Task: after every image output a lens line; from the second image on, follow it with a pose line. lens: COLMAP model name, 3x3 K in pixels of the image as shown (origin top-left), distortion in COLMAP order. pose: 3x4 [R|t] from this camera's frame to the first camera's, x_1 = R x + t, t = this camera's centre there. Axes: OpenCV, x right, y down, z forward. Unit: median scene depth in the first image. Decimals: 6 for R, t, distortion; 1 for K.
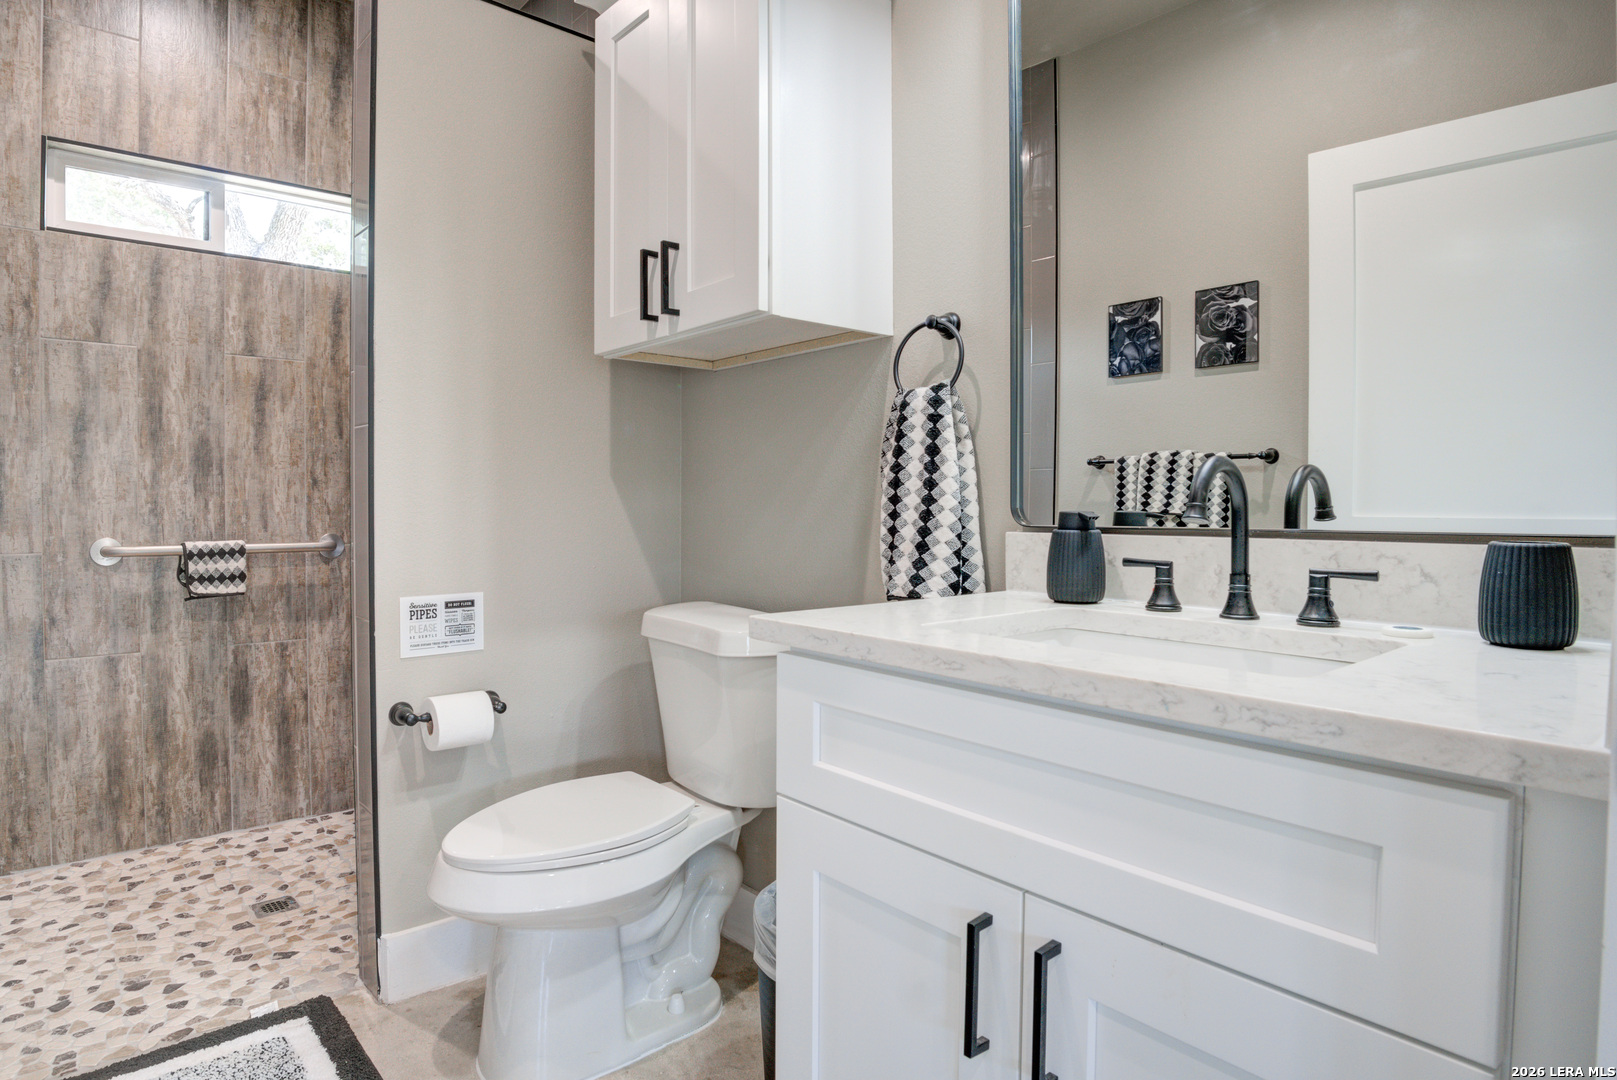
lens RADIAL K [[911.6, 0, 807.3], [0, 911.6, 527.3], [0, 0, 1]] dist [-0.044289, 0.001407]
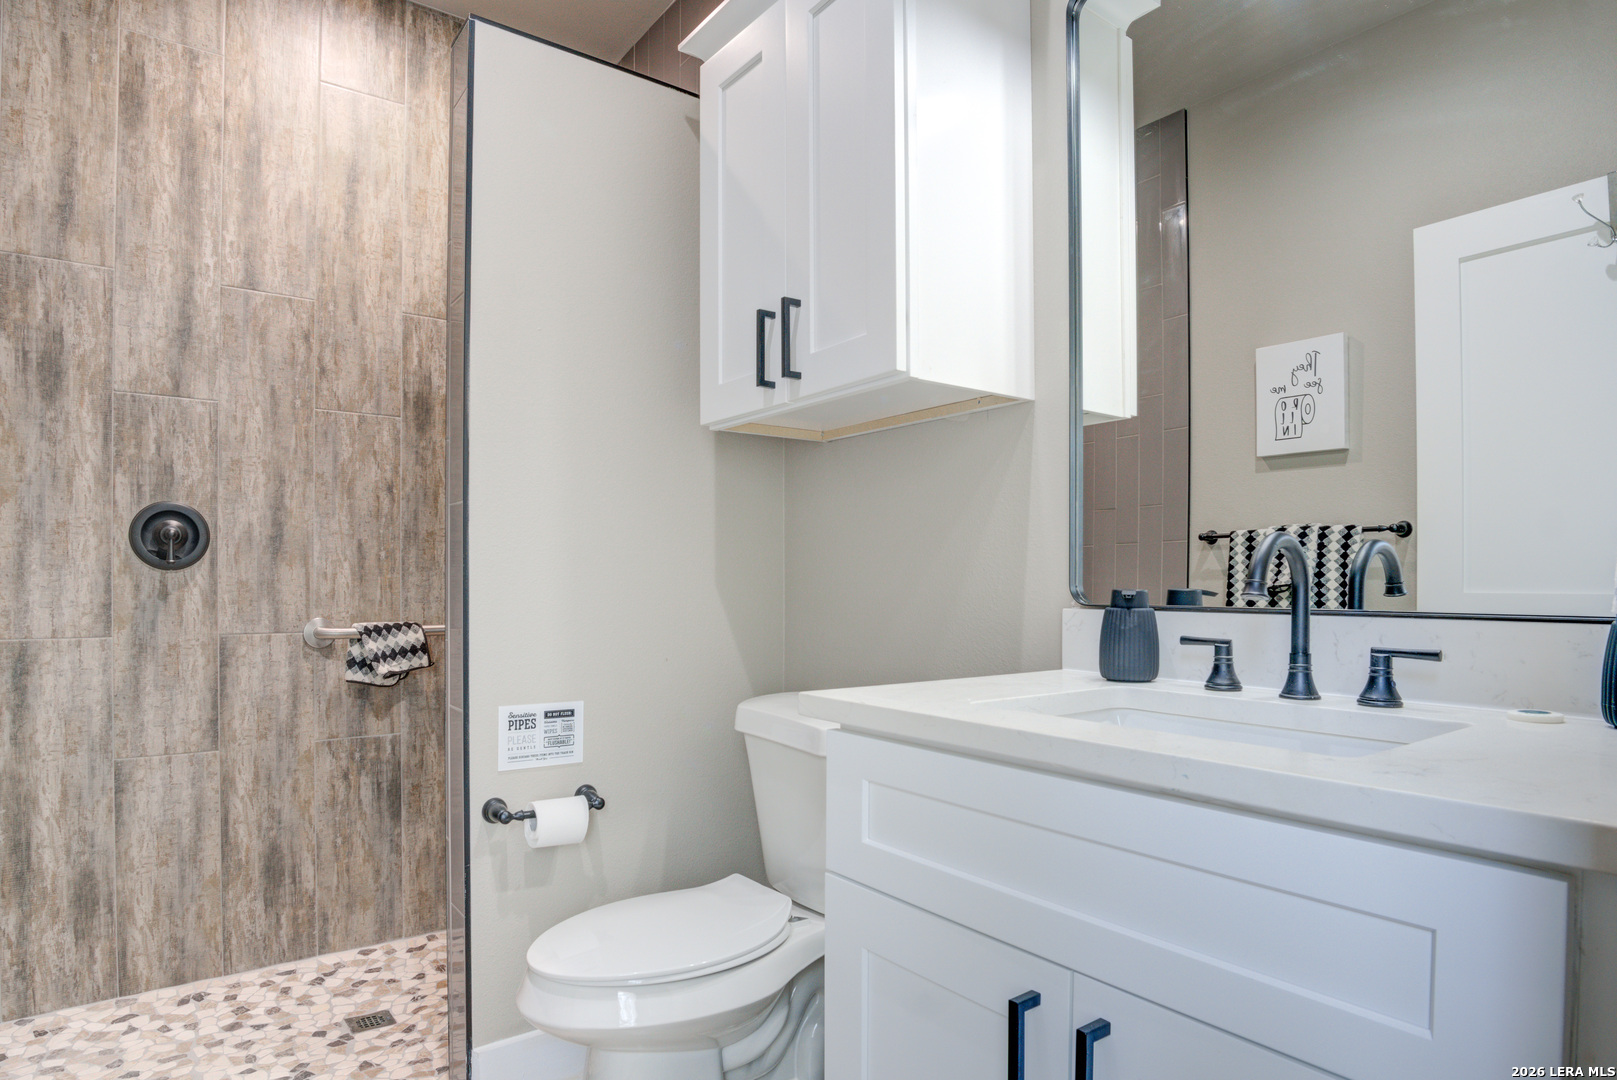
lens RADIAL K [[866.2, 0, 807.4], [0, 866.2, 581.4], [0, 0, 1]] dist [0.040559, -0.072510]
pose [[0.999393, -0.002010, -0.034775, -0.075562], [0.001057, 0.999624, -0.027411, -0.002291], [0.034817, 0.027357, 0.999019, 0.087470]]
